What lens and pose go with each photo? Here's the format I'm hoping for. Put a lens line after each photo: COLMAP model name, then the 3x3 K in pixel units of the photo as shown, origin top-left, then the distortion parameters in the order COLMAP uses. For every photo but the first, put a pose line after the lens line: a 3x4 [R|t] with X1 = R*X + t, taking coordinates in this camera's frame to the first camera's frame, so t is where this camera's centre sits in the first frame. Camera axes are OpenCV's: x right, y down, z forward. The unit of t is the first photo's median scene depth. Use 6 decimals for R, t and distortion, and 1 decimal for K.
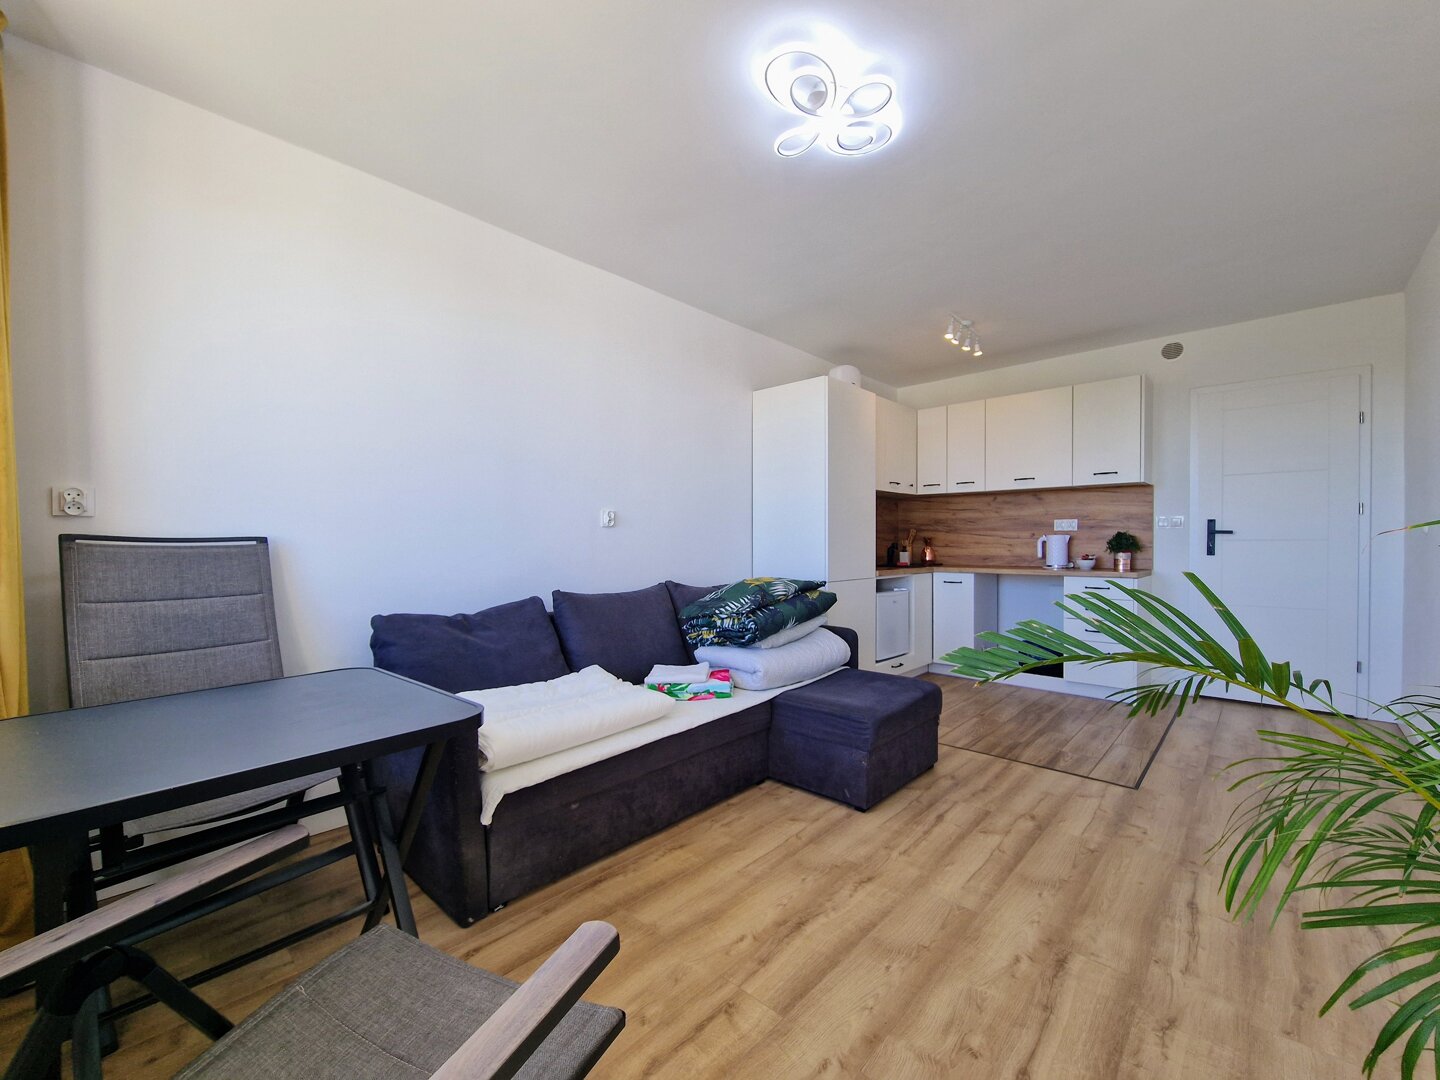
lens RADIAL K [[600.6, 0, 721.5], [0, 600.6, 547.6], [0, 0, 1]] dist [0.000978, -0.002135]
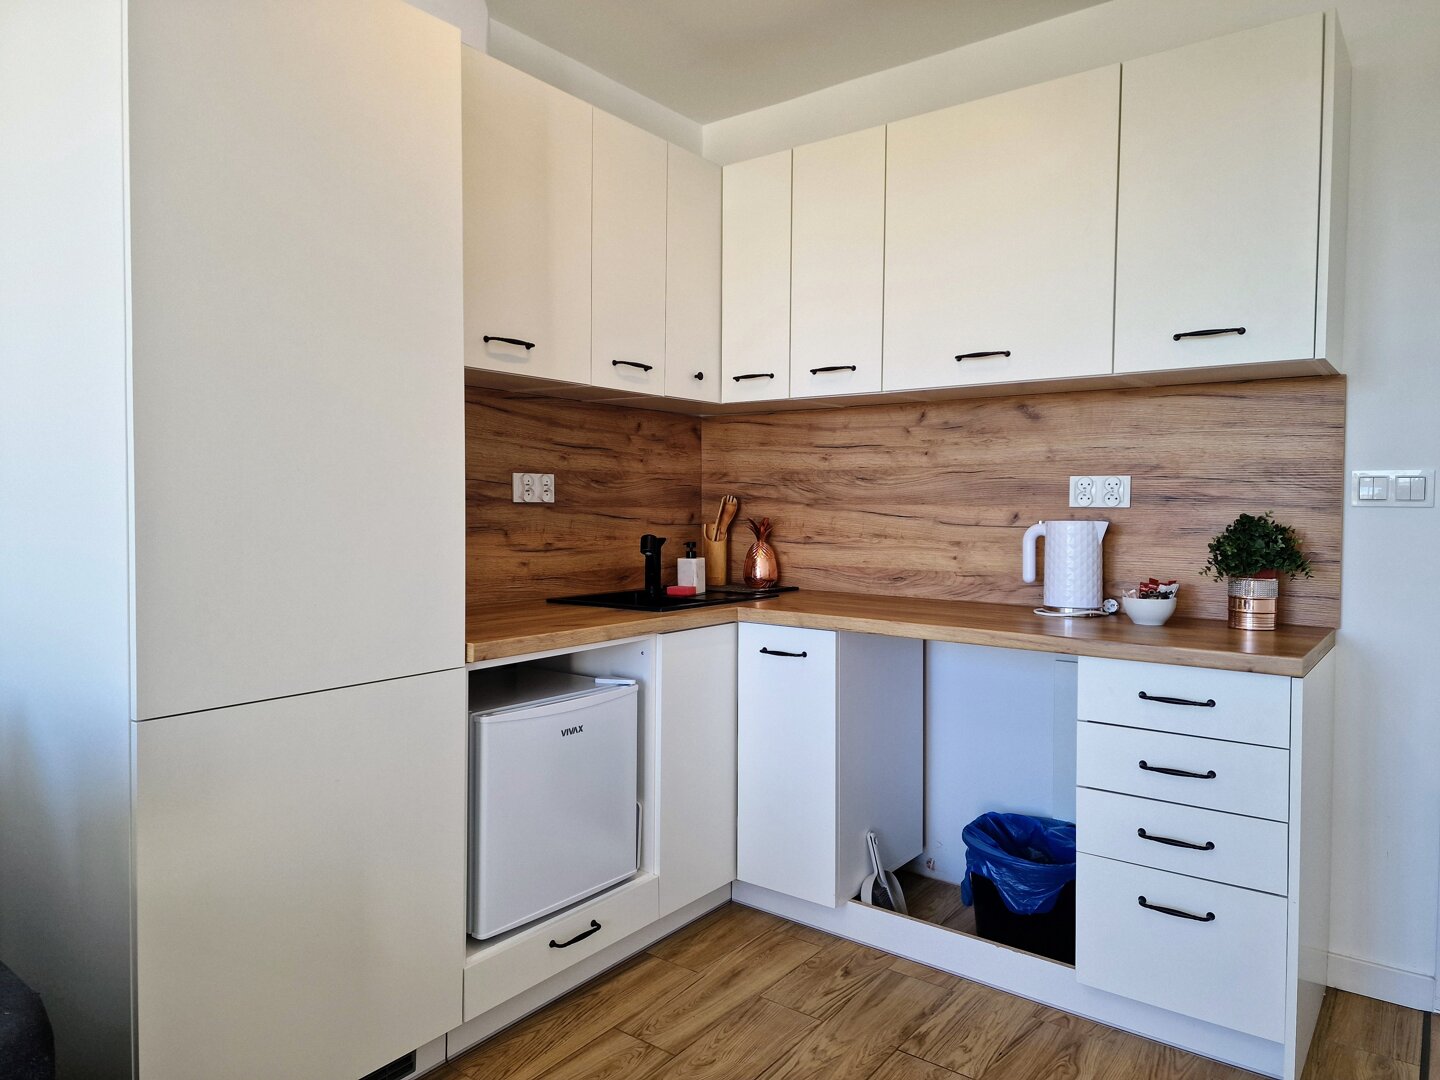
lens RADIAL K [[967.0, 0, 719.2], [0, 967.0, 532.1], [0, 0, 1]] dist [0.022327, -0.001656]
pose [[0.993991, 0.005295, 0.109331, 0.291160], [-0.007428, 0.999790, 0.019114, -0.022982], [-0.109207, -0.019811, 0.993822, 0.460971]]
